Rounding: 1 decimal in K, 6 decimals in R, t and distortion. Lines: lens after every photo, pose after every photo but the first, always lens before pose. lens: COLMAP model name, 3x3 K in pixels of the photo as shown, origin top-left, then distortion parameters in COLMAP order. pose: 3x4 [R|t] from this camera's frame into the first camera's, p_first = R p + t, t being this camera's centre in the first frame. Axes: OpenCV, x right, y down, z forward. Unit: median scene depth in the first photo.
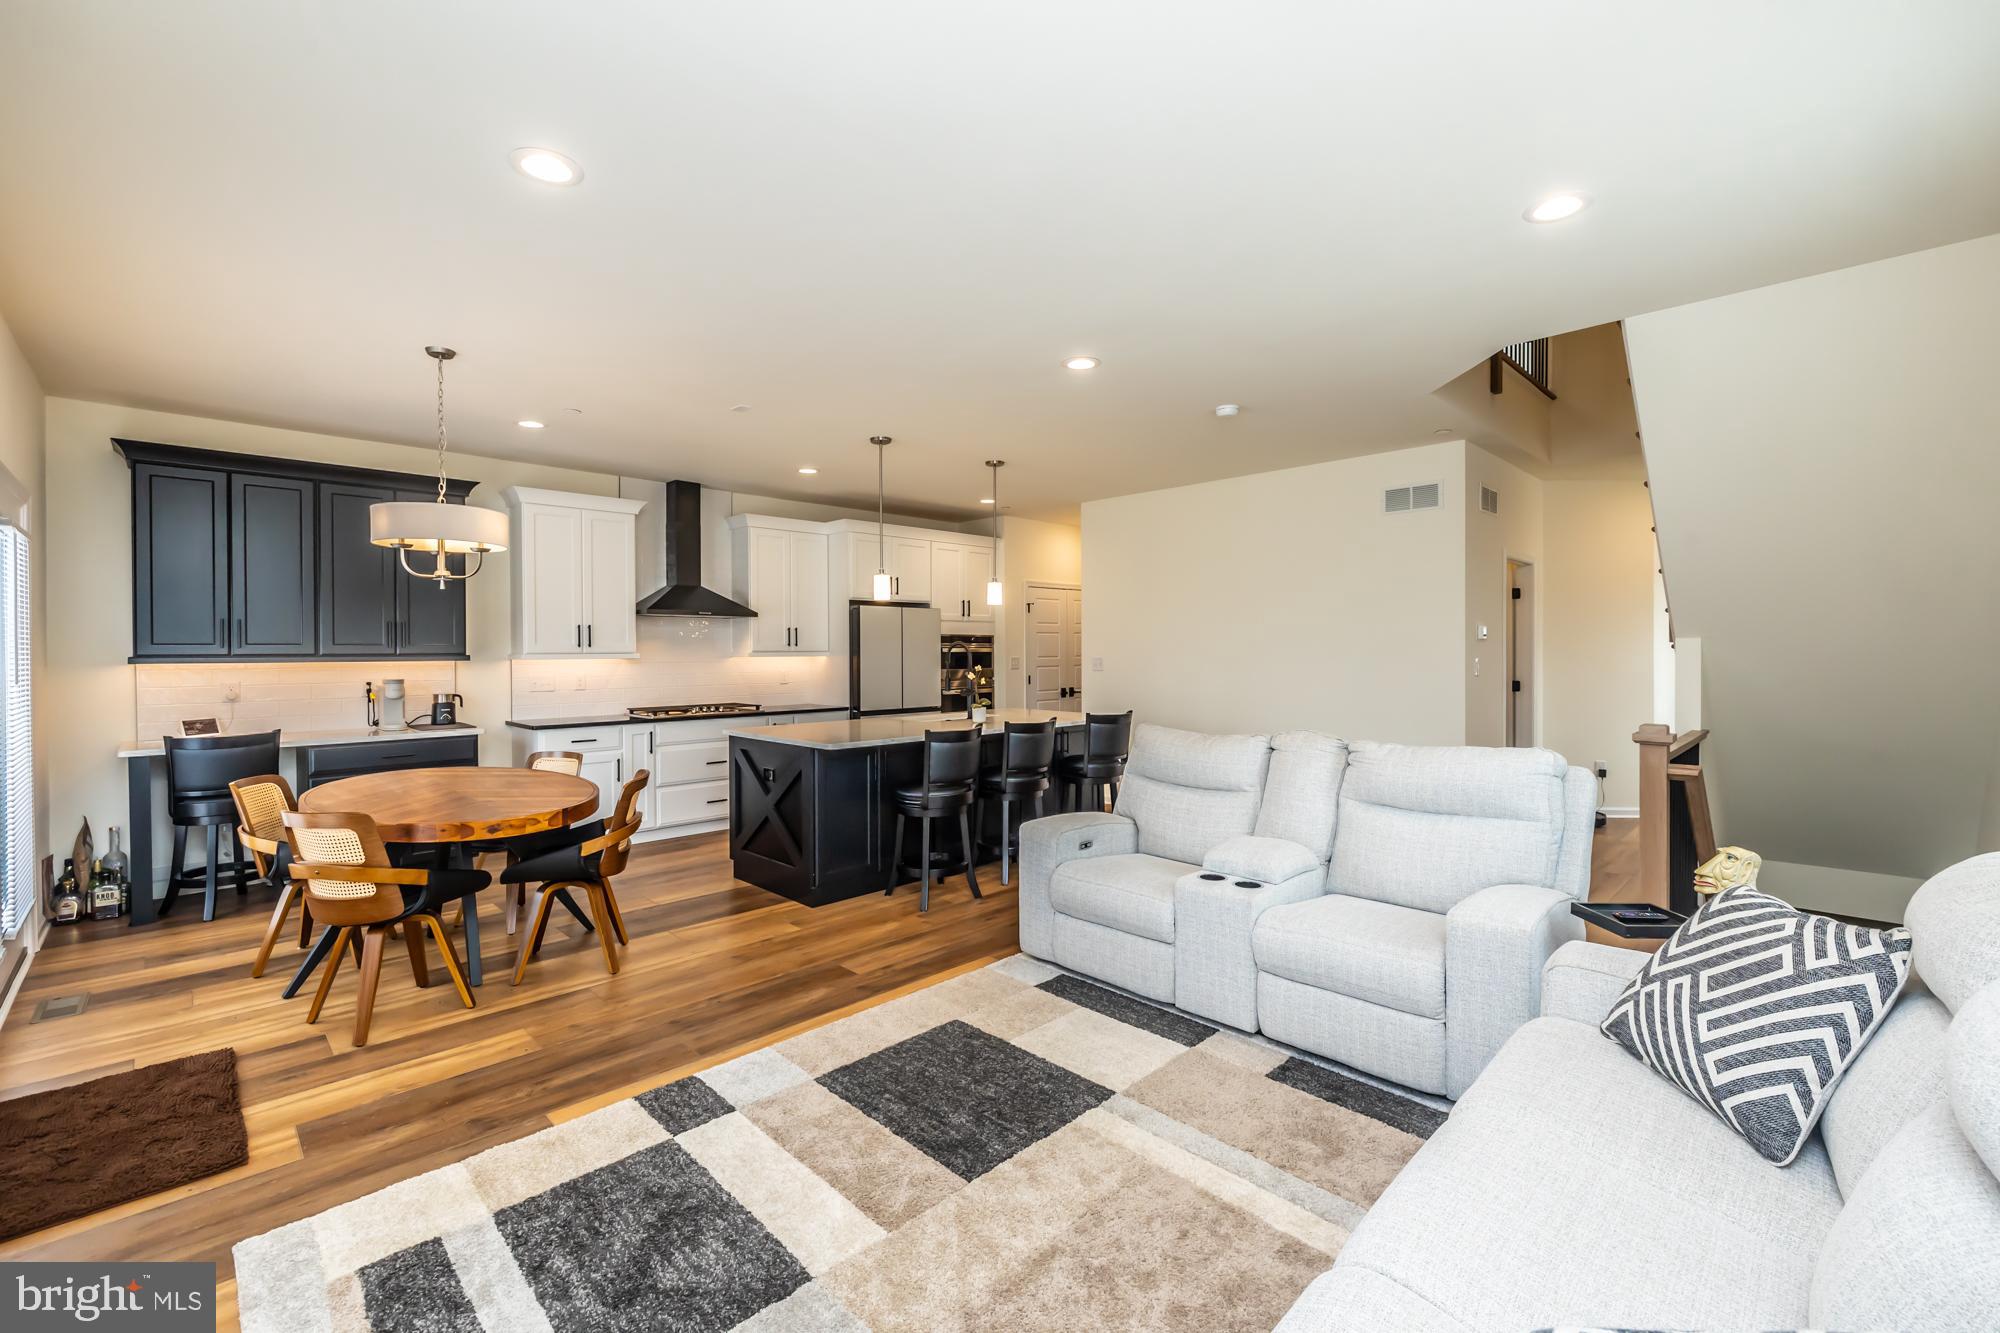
lens RADIAL K [[851.7, 0, 1001.3], [0, 851.7, 653.9], [0, 0, 1]] dist [-0.003323, 0.000779]
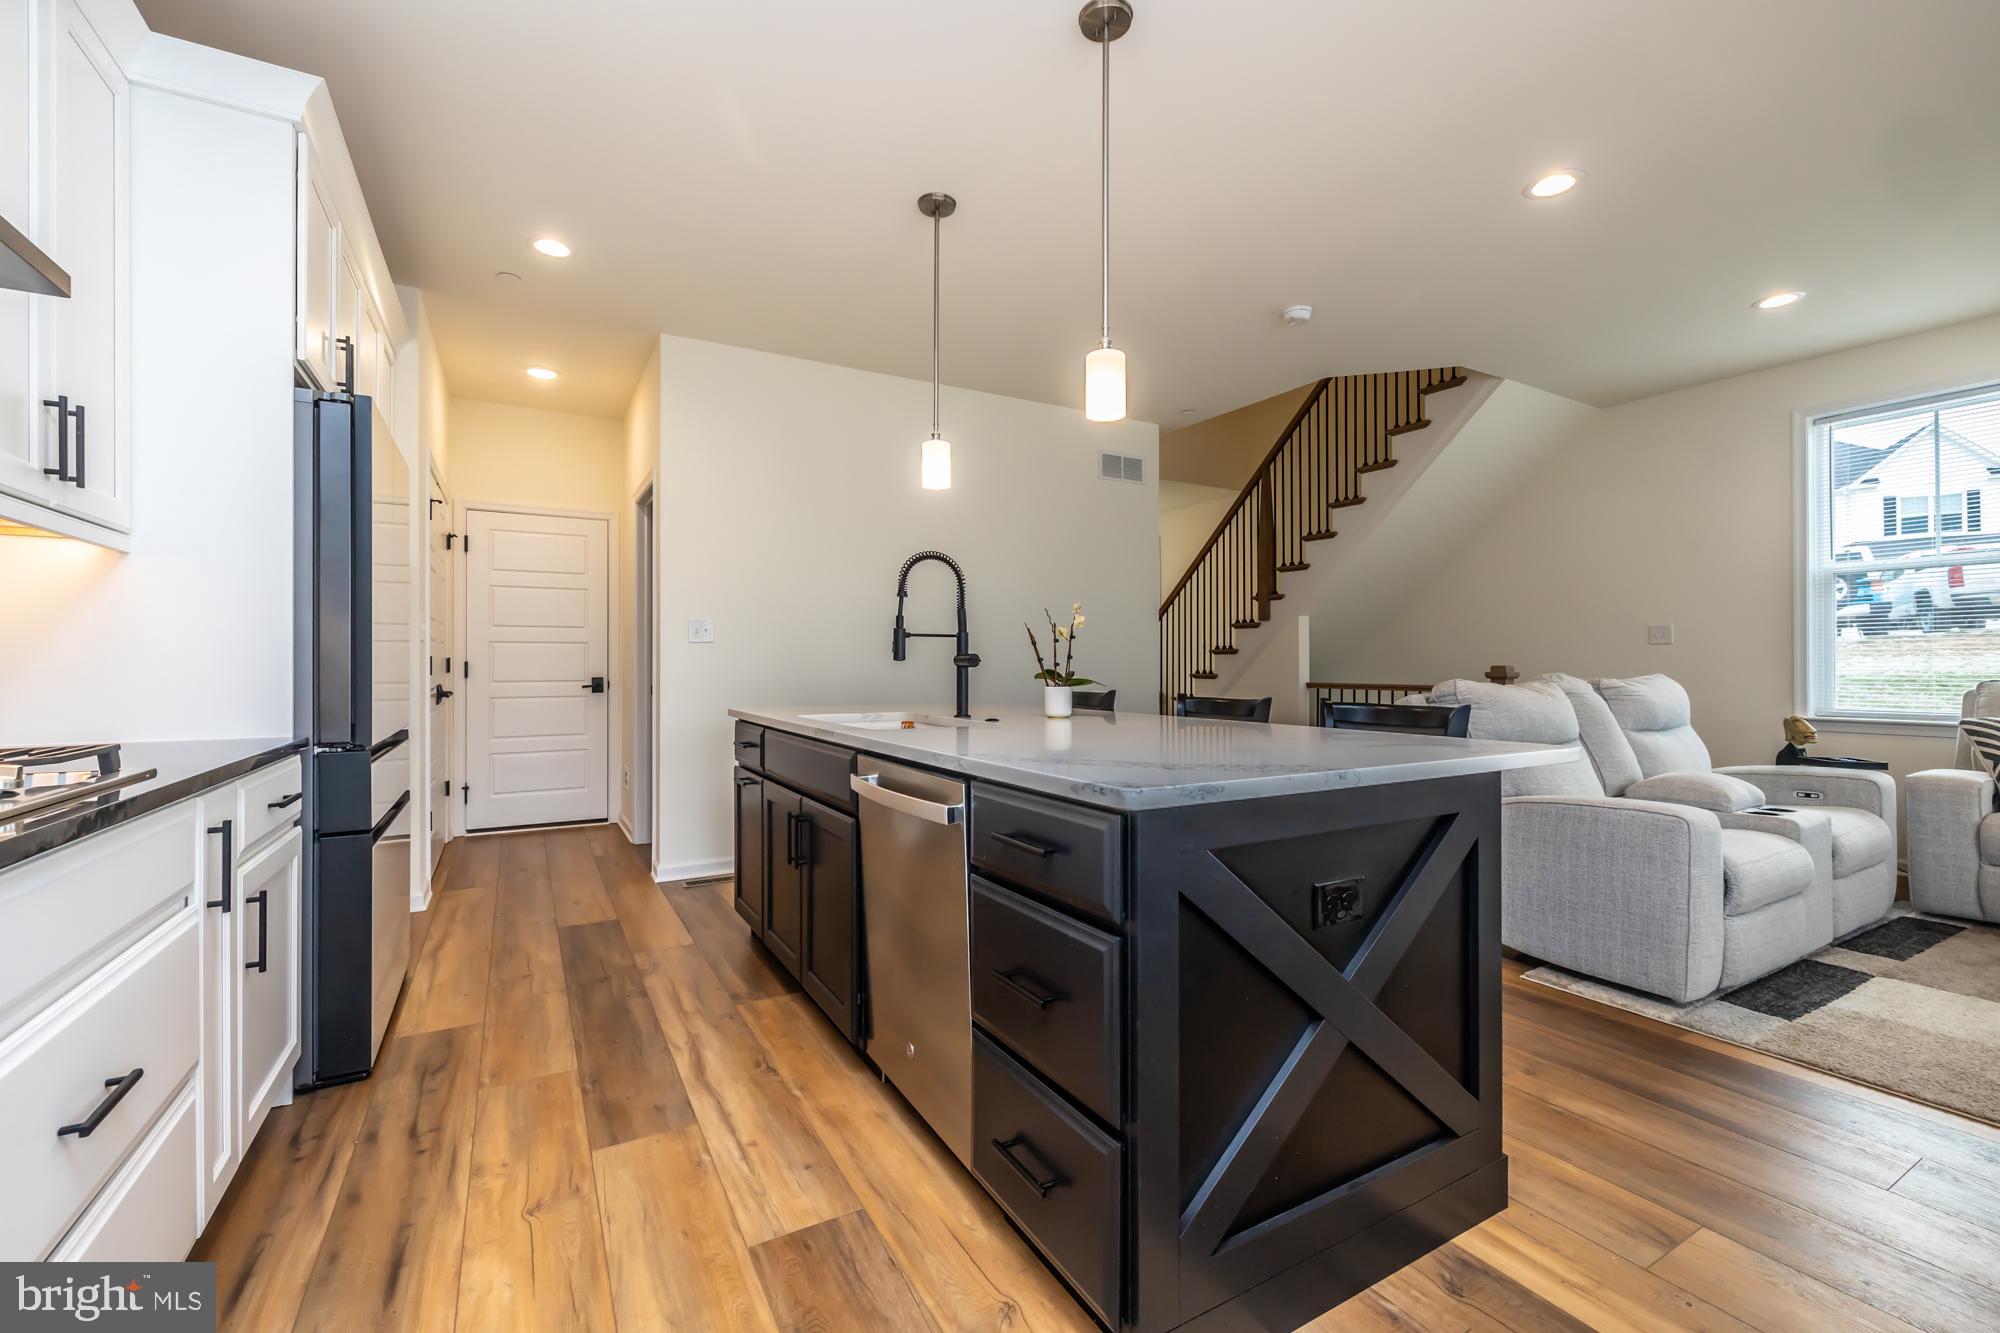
lens RADIAL K [[851.7, 0, 1001.8], [0, 851.7, 664.2], [0, 0, 1]] dist [-0.003323, 0.000779]
pose [[0.246439, 0.005036, 0.969145, -0.609112], [0.005312, 0.999964, -0.006546, 0.061877], [-0.969144, 0.006762, 0.246403, 1.071555]]
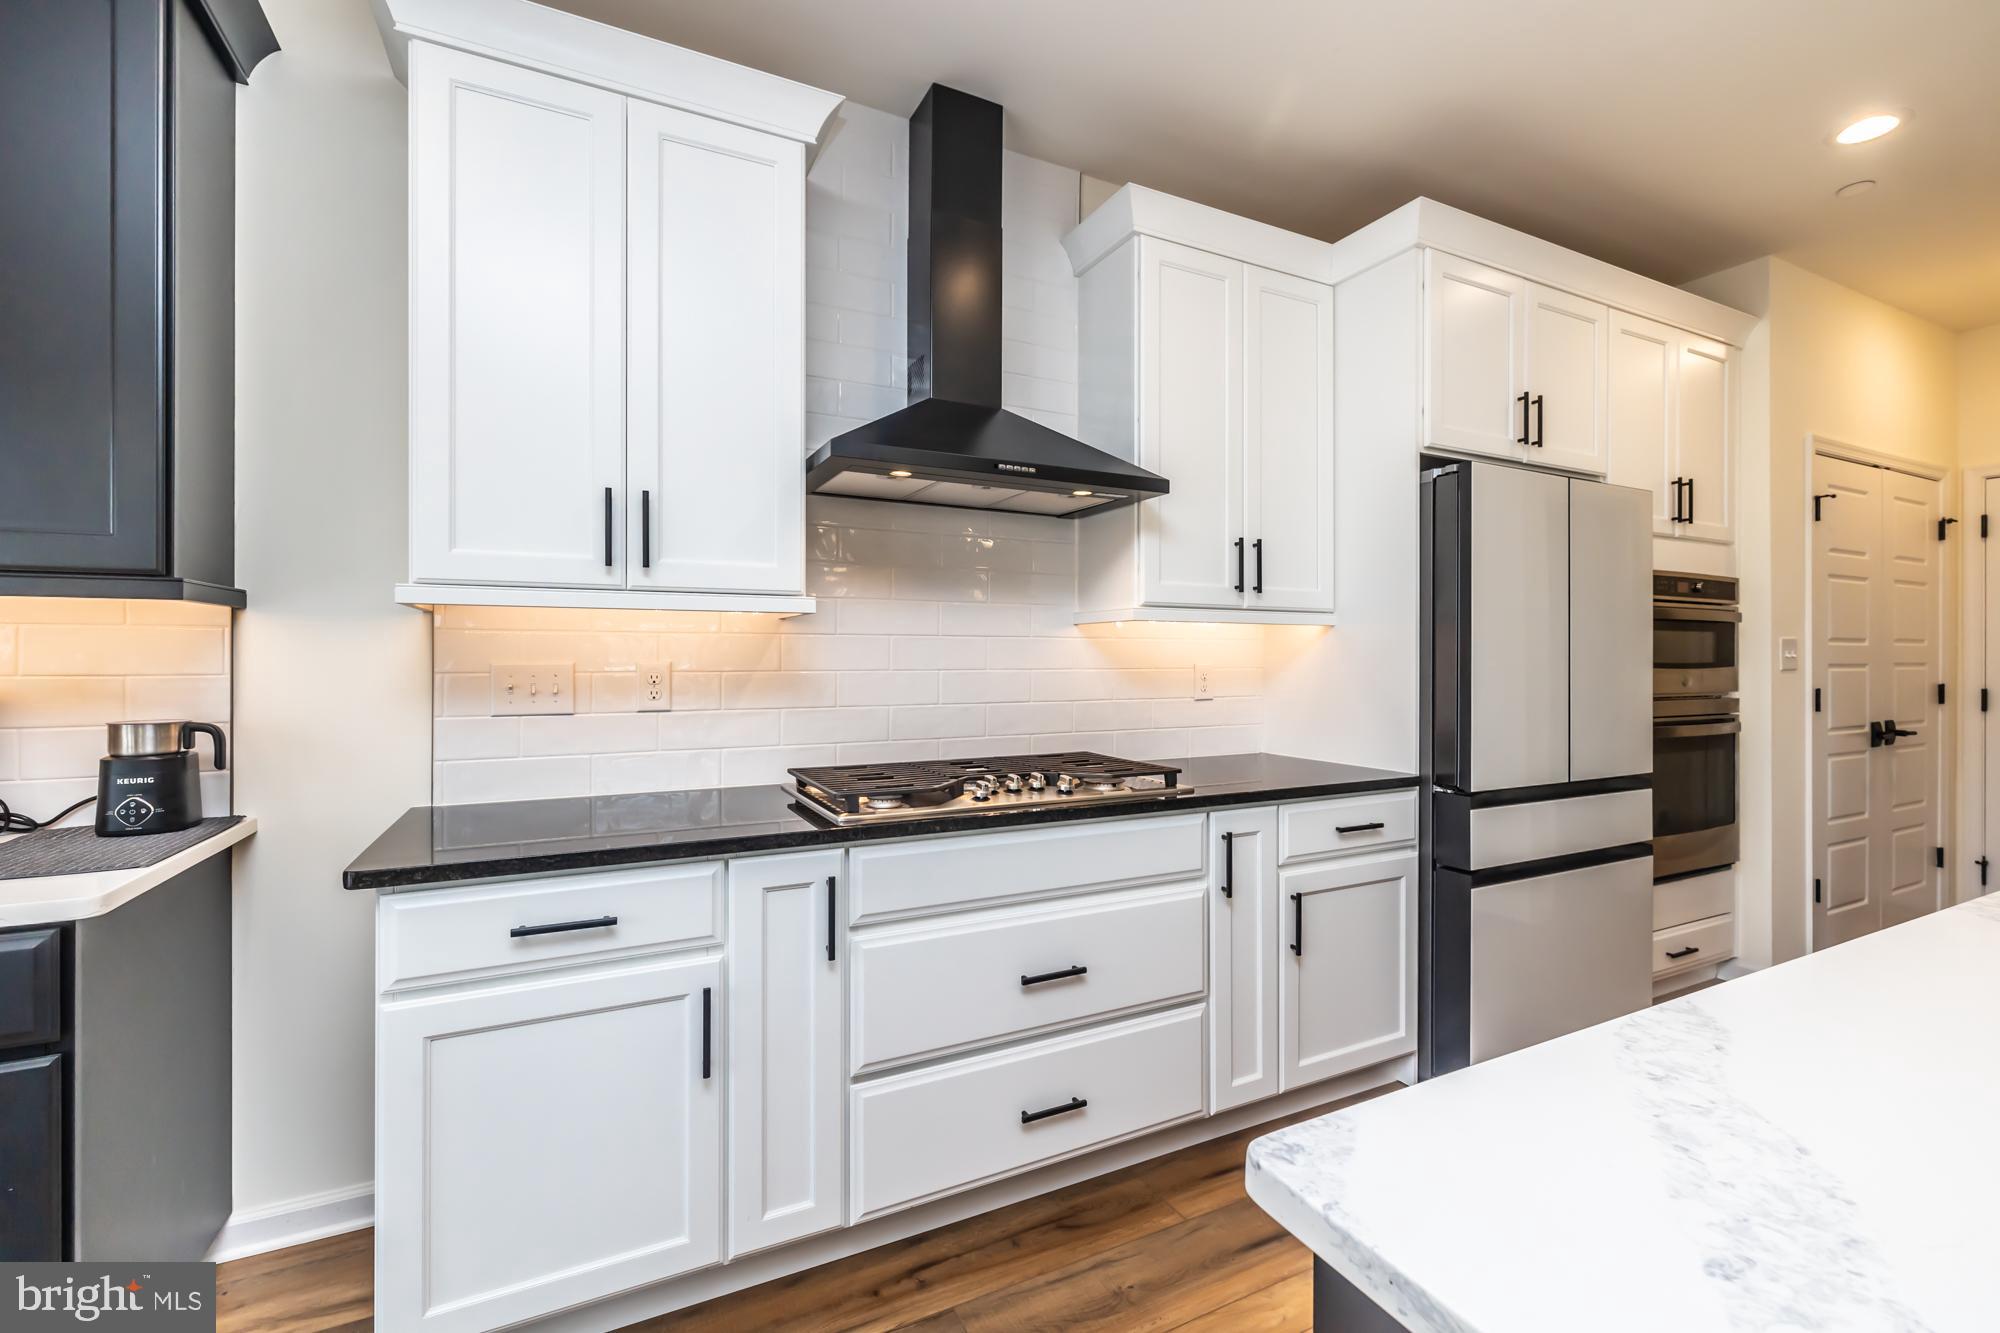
lens RADIAL K [[851.7, 0, 994.3], [0, 851.7, 653.2], [0, 0, 1]] dist [-0.003323, 0.000779]
pose [[0.949207, 0.003882, -0.314630, -0.355391], [-0.007053, 0.999935, -0.008940, 0.028893], [0.314575, 0.010705, 0.949172, 0.969965]]
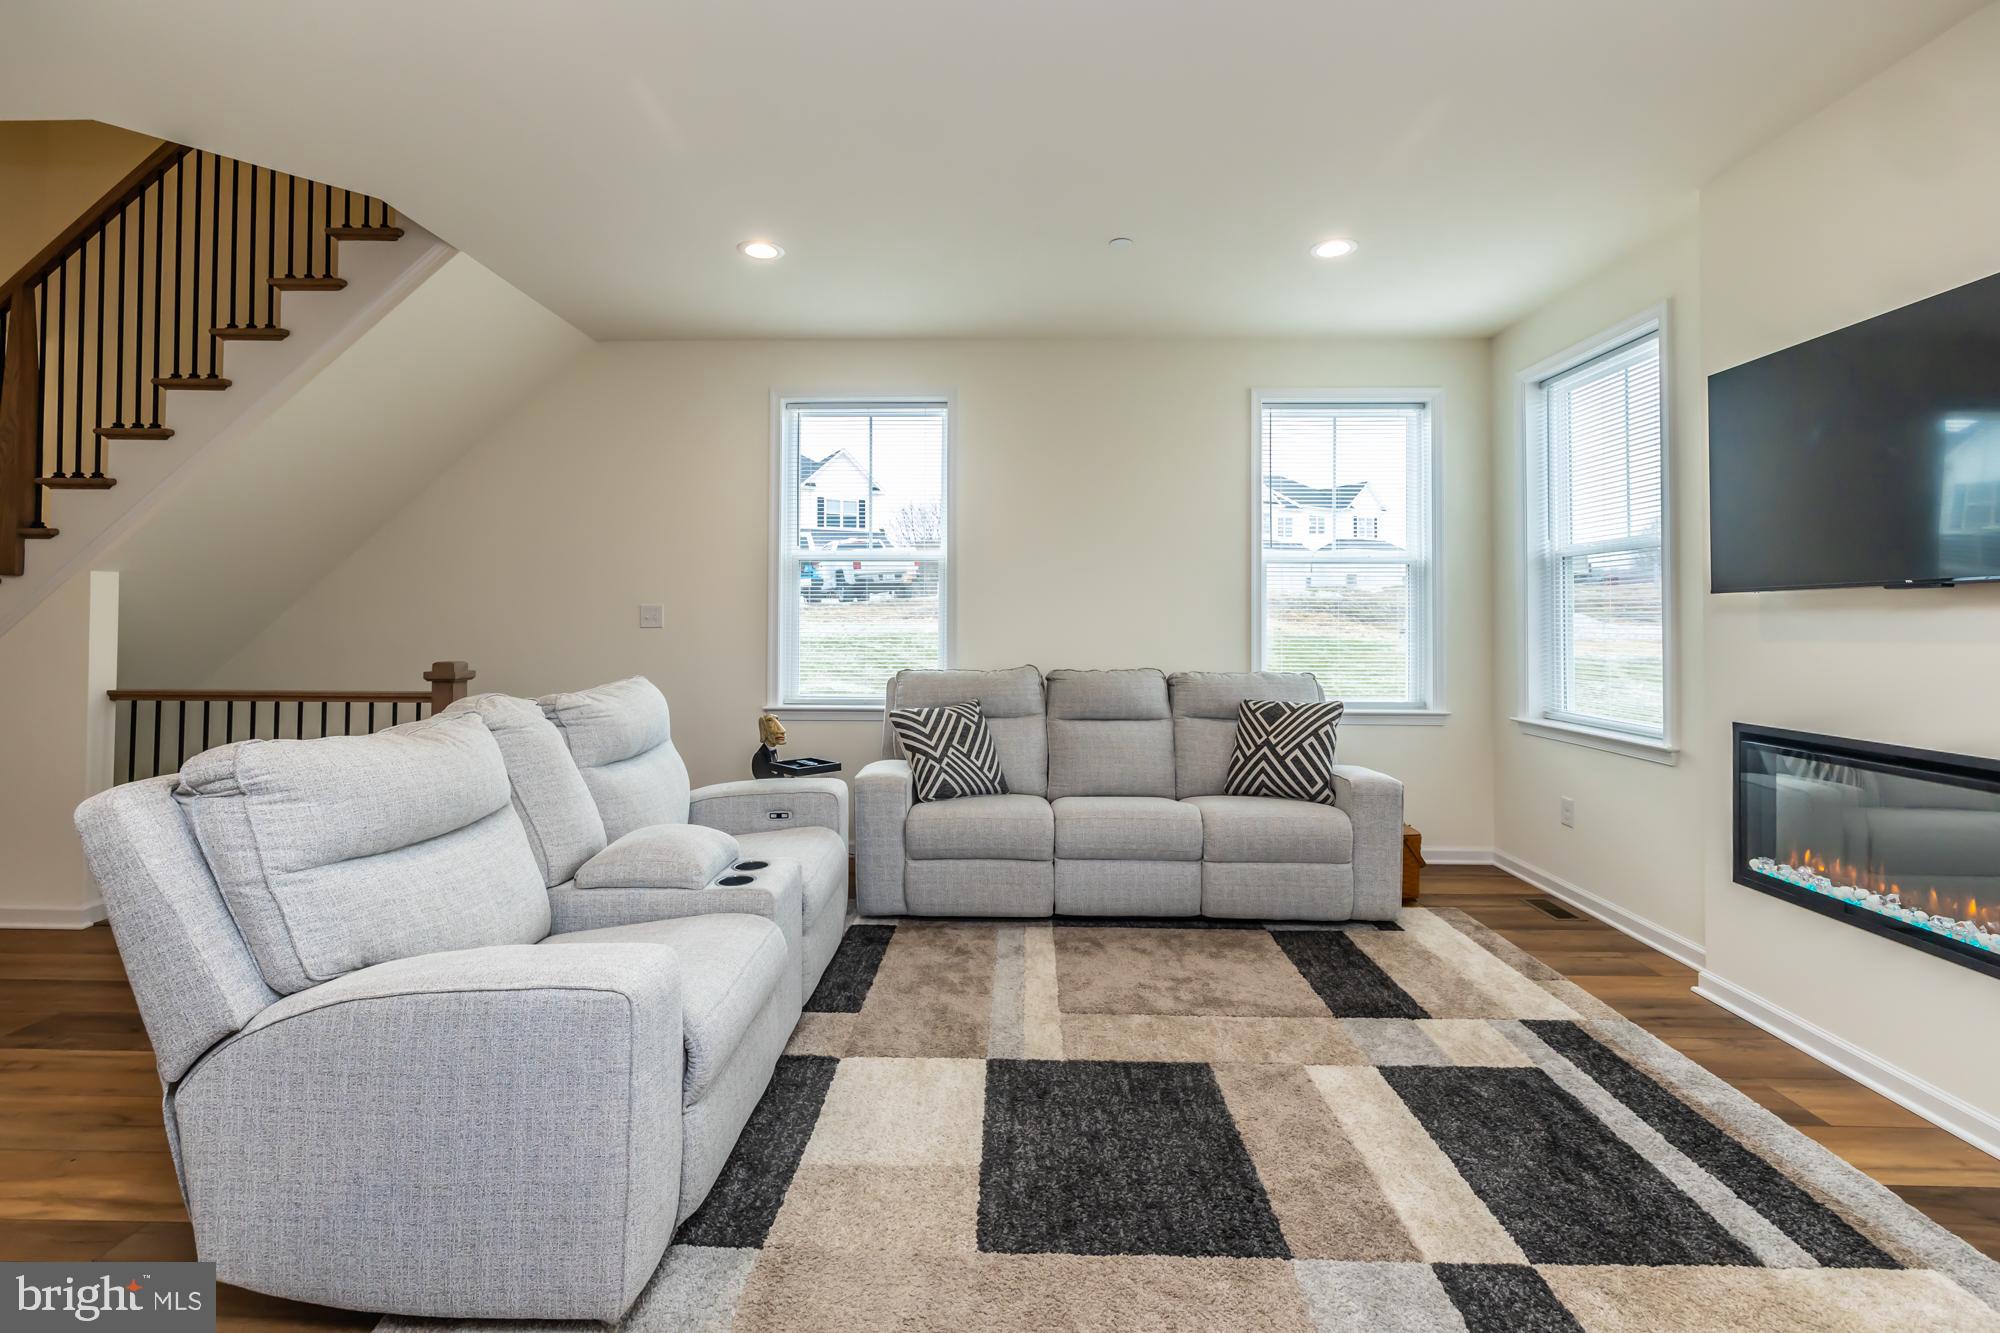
lens RADIAL K [[851.7, 0, 983.5], [0, 851.7, 608.8], [0, 0, 1]] dist [-0.003323, 0.000779]
pose [[-0.683026, 0.007029, 0.730360, -0.294225], [-0.001181, 0.999942, -0.010728, 0.023330], [-0.730393, -0.008190, -0.682978, 0.901982]]
